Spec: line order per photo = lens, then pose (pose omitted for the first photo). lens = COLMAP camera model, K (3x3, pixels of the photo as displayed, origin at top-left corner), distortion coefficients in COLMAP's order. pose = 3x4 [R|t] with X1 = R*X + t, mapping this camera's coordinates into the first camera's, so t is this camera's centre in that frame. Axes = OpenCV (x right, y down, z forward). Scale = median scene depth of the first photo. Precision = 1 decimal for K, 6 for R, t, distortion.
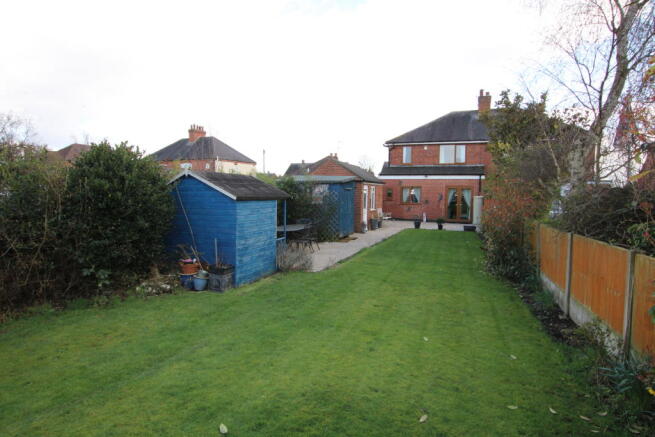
lens RADIAL K [[359.9, 0, 327.5], [0, 359.9, 218.5], [0, 0, 1]] dist [-0.021578, -0.000395]
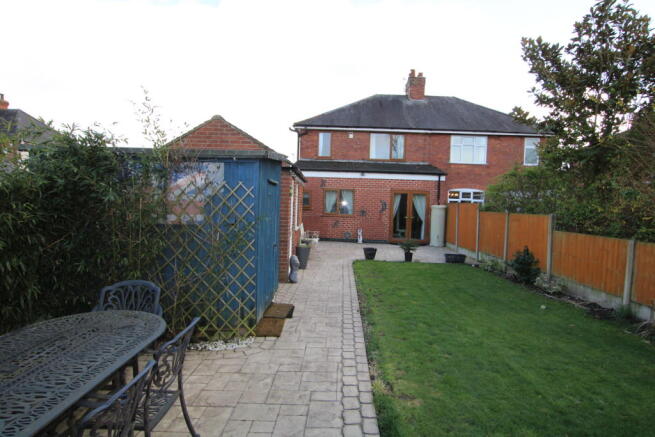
lens RADIAL K [[359.9, 0, 327.5], [0, 359.9, 218.5], [0, 0, 1]] dist [-0.021578, -0.000395]
pose [[0.940103, 0.003376, 0.340875, -0.011083], [0.003701, 0.999791, -0.020110, -0.022200], [-0.340871, 0.020167, 0.939894, 0.389093]]
